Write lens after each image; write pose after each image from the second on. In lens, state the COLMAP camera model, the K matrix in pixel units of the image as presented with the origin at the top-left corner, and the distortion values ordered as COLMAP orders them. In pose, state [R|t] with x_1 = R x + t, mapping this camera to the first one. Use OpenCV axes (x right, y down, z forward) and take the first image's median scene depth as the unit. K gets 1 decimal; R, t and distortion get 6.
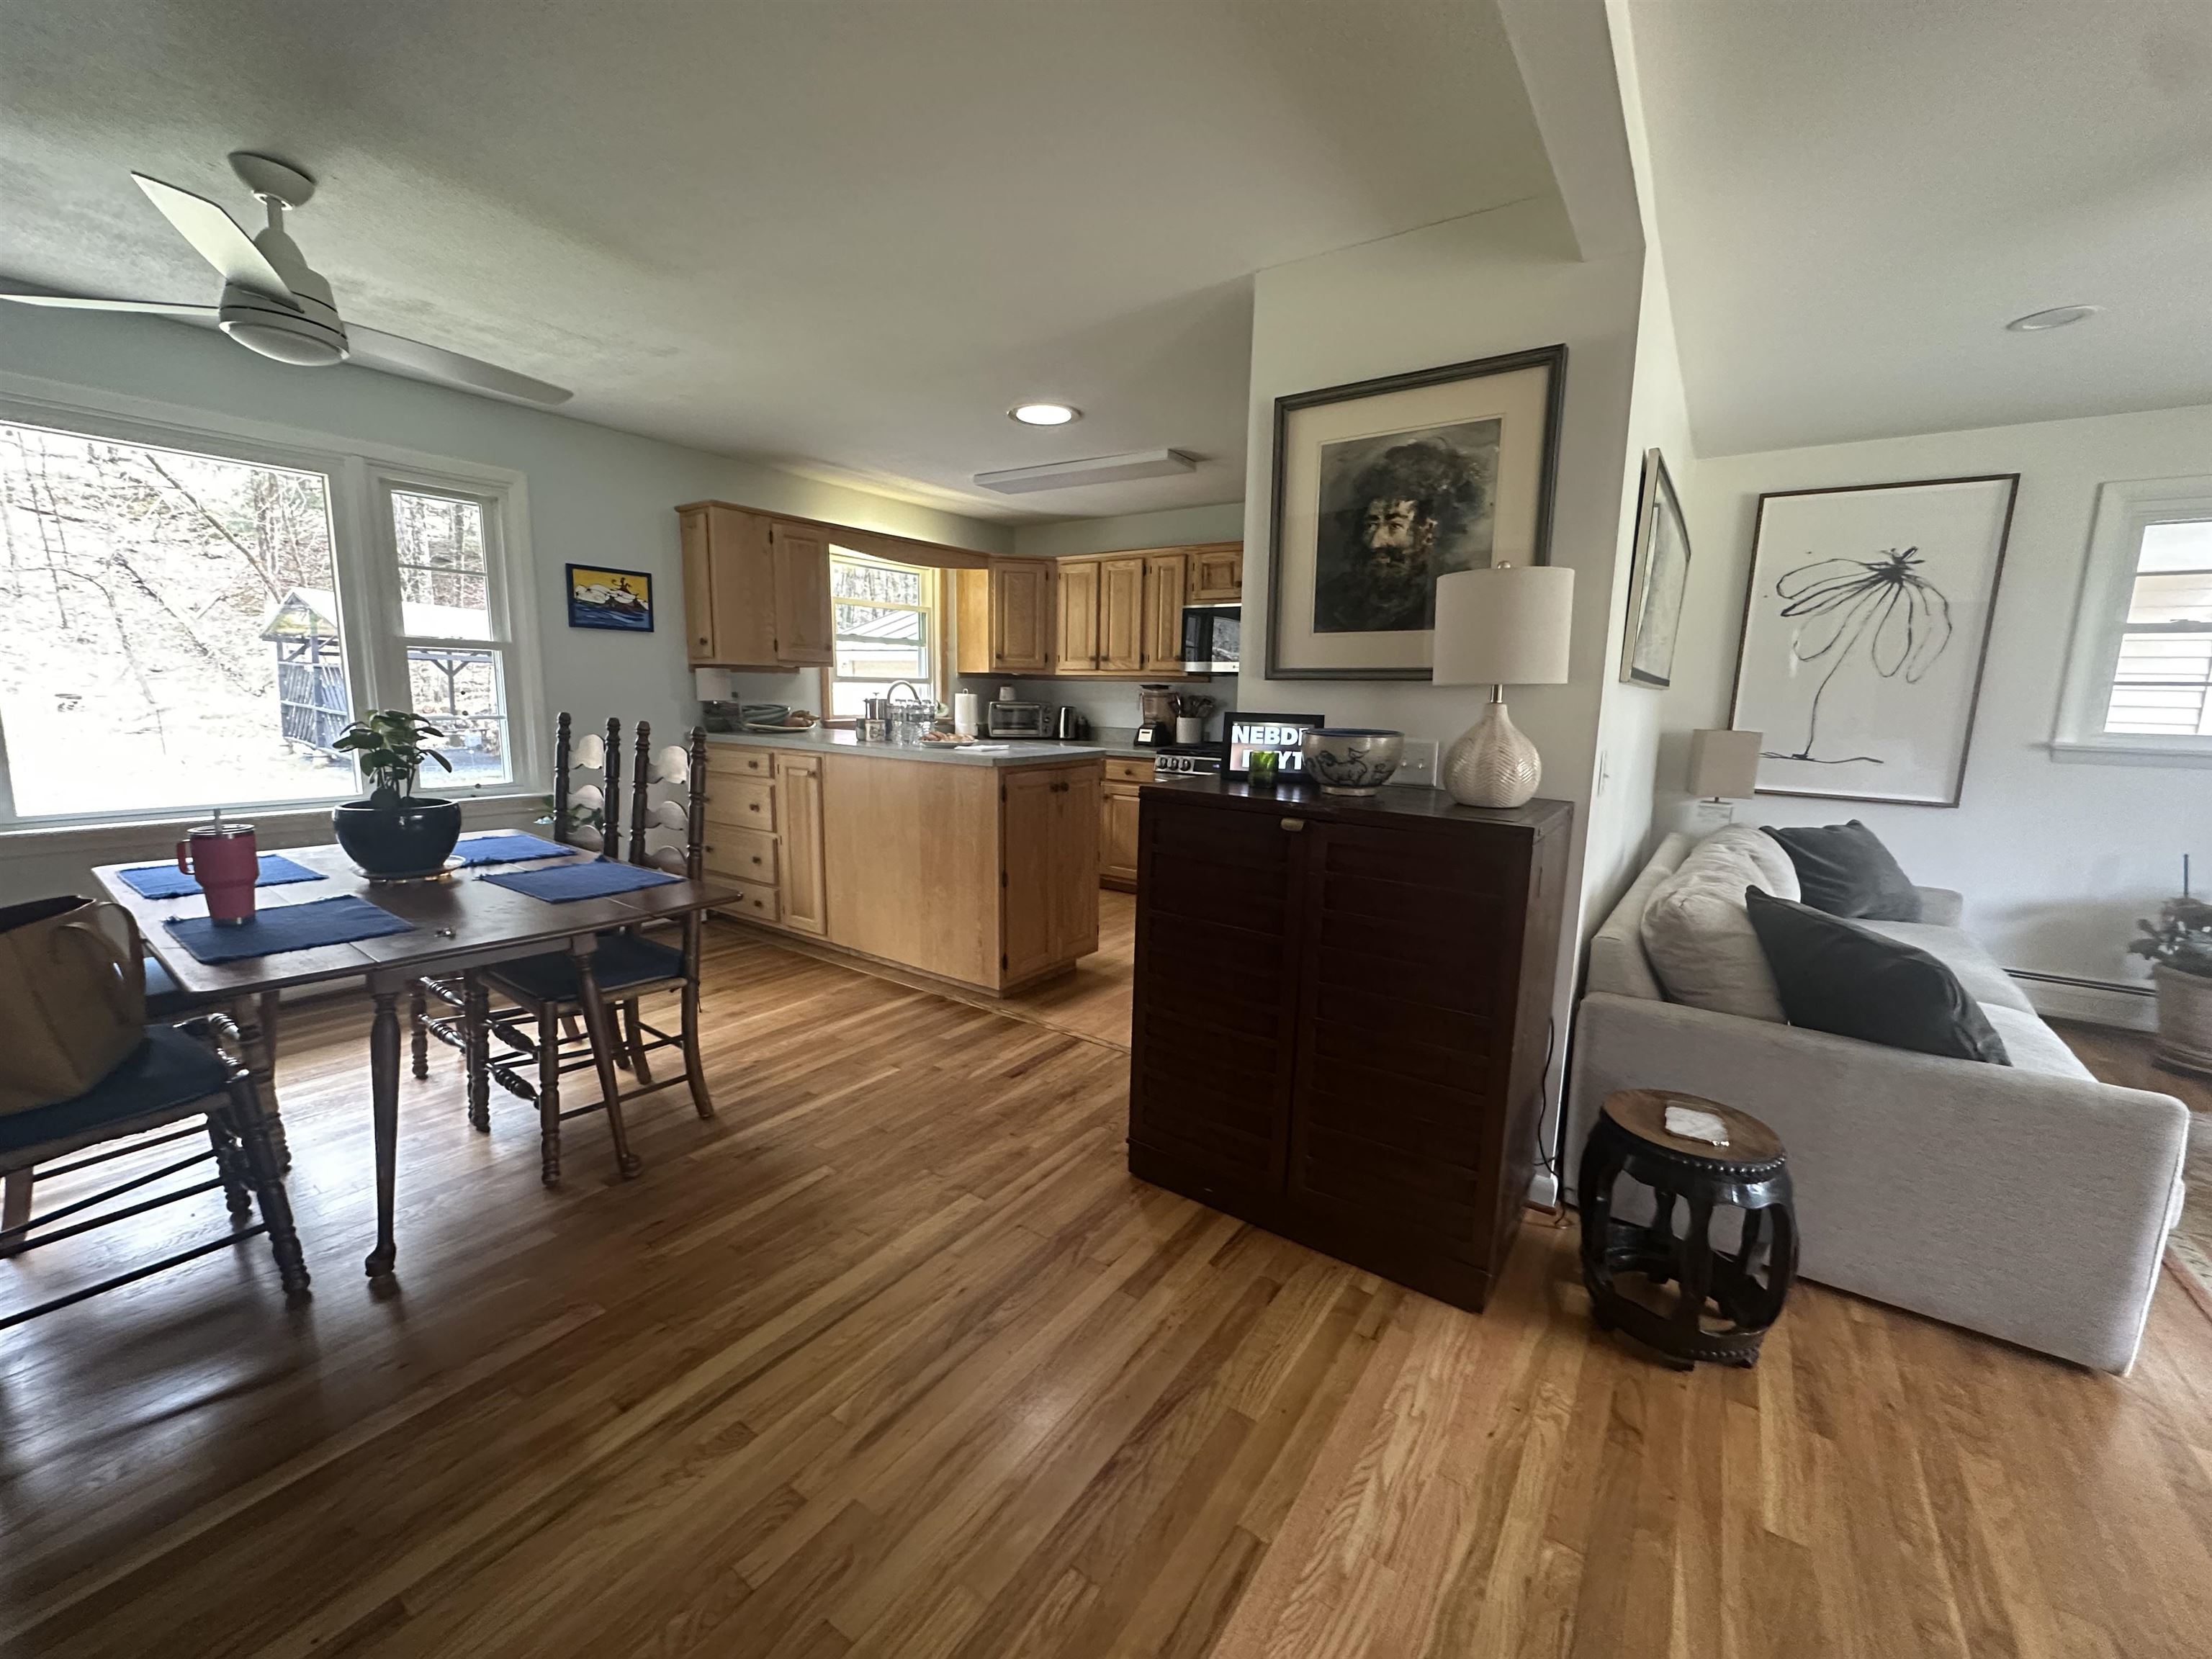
lens RADIAL K [[877.3, 0, 1105.4], [0, 877.3, 829.2], [0, 0, 1]] dist [0.001420, -0.000092]
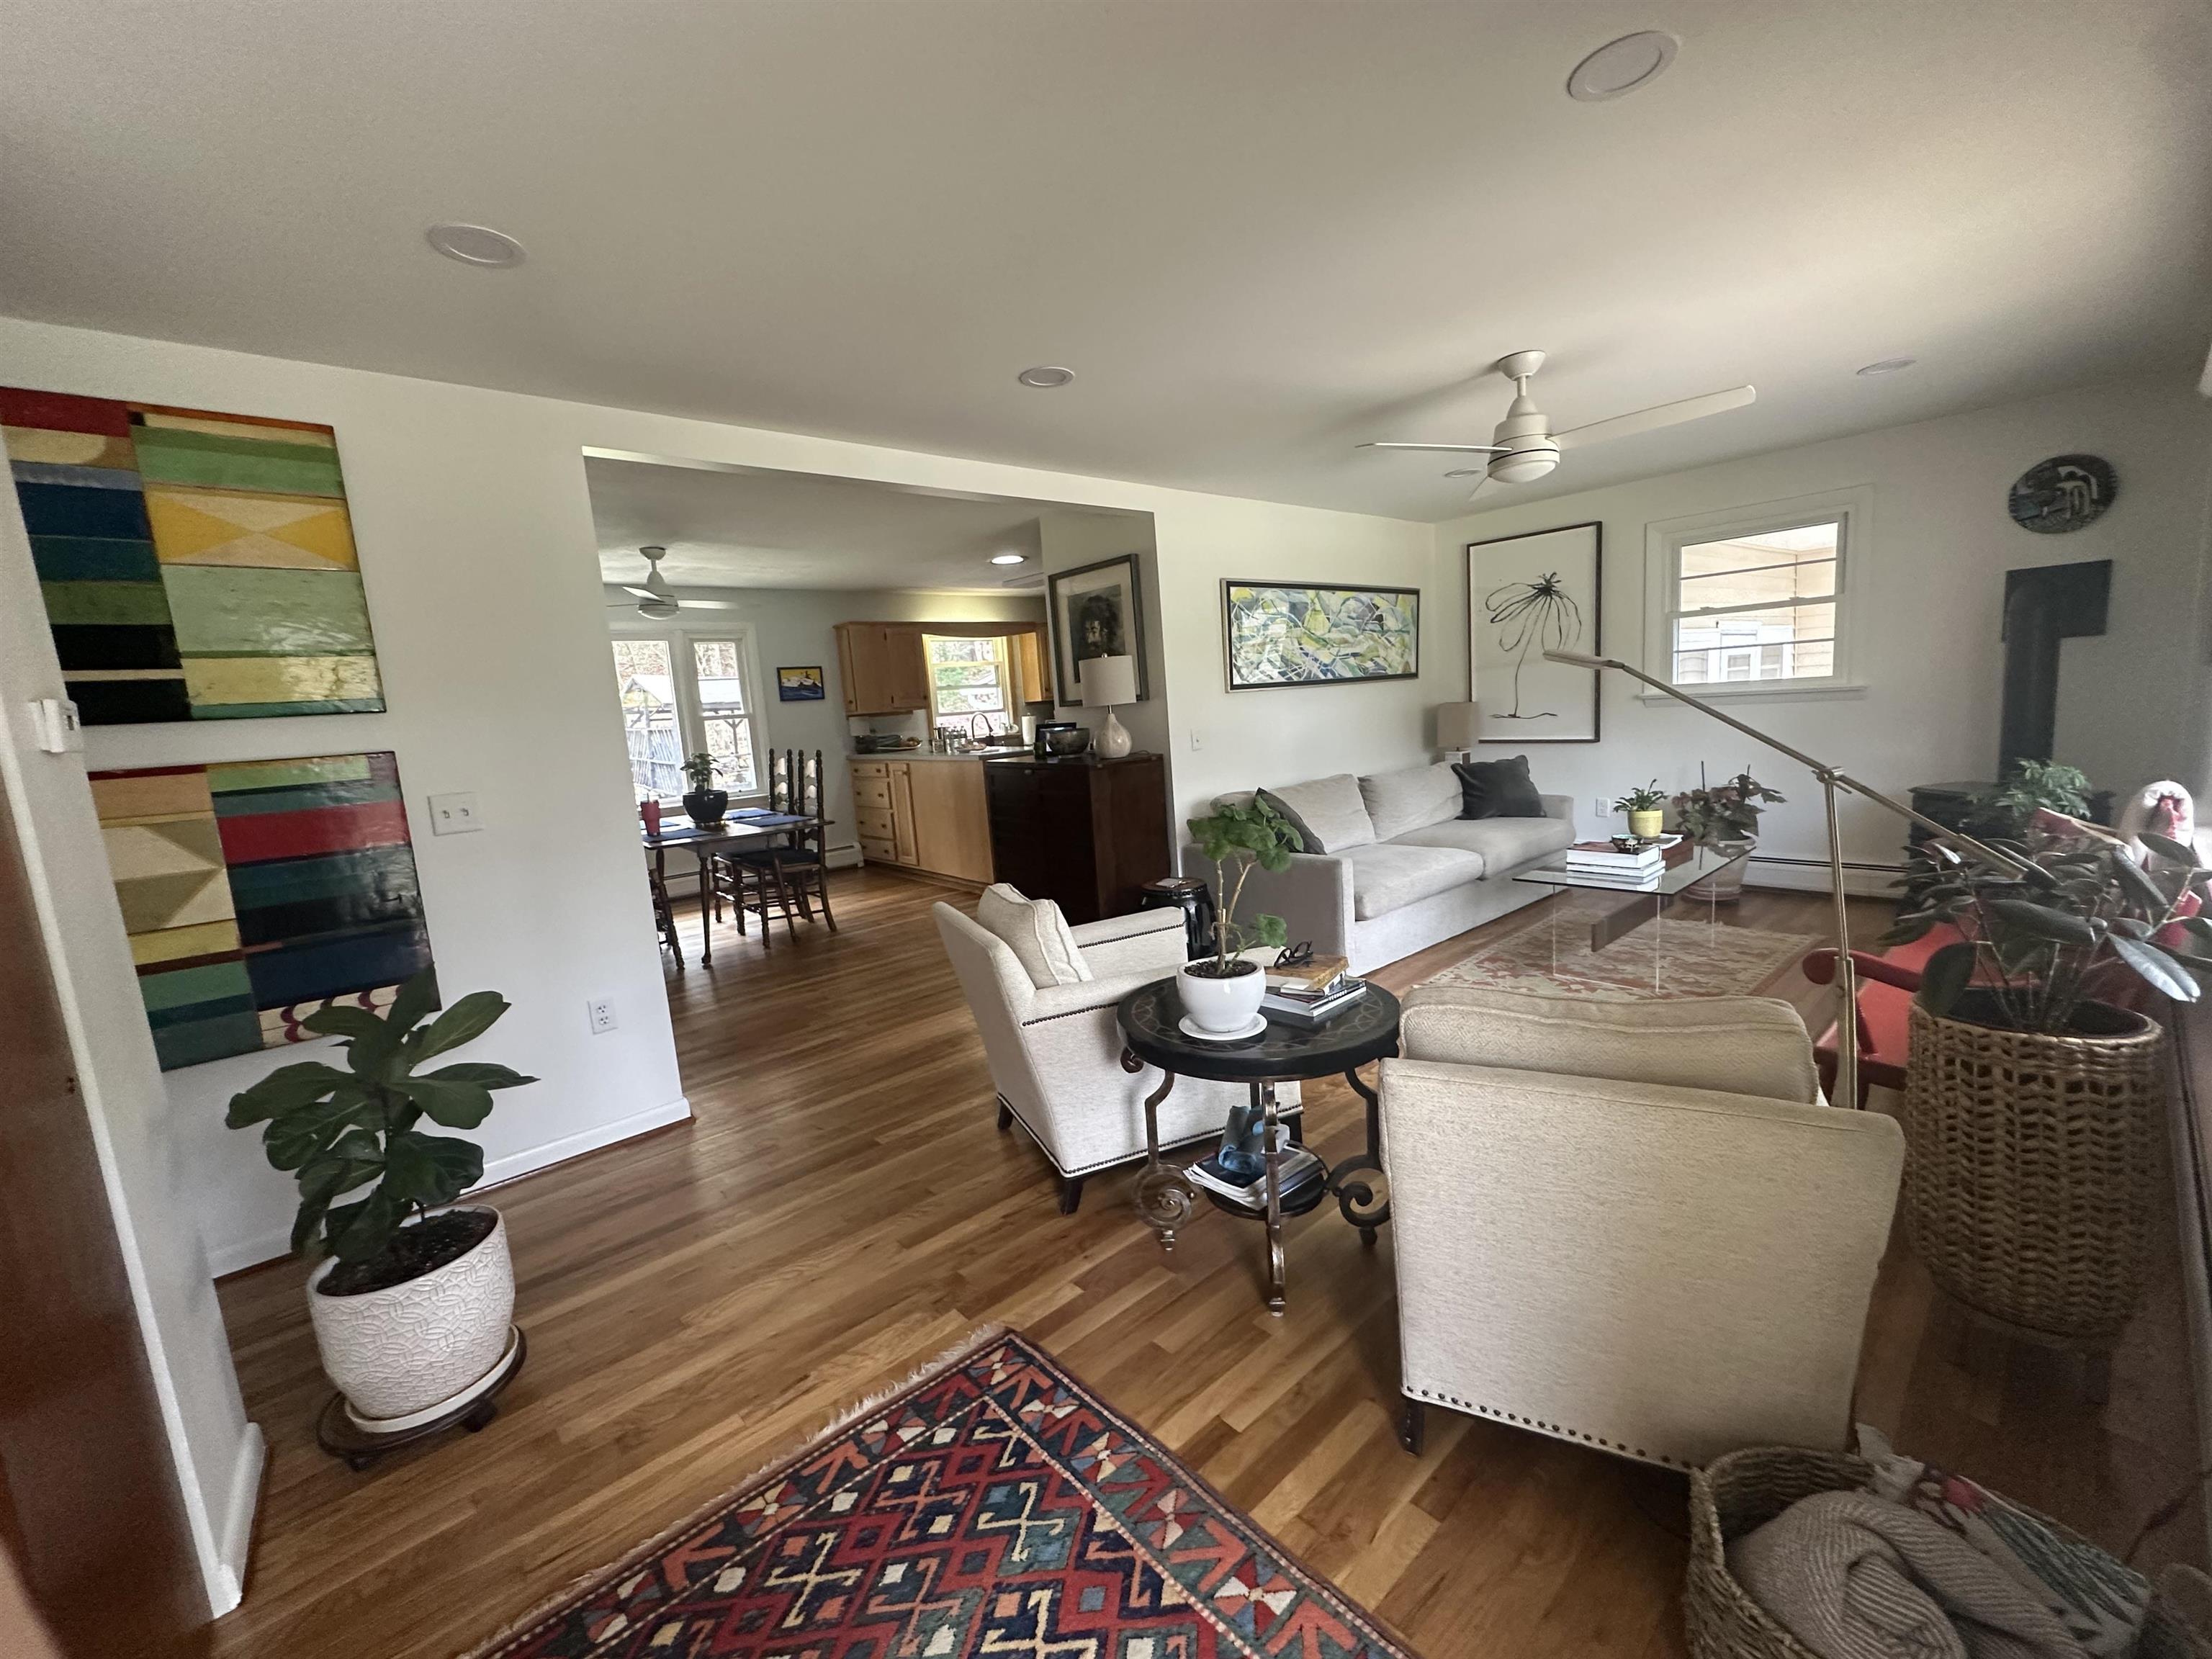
lens RADIAL K [[877.3, 0, 1107.4], [0, 877.3, 830.1], [0, 0, 1]] dist [0.001420, -0.000092]
pose [[0.967807, -0.052250, -0.246209, 0.514261], [0.050757, 0.998634, -0.012410, 0.099419], [0.246521, -0.000486, 0.969137, -0.639816]]
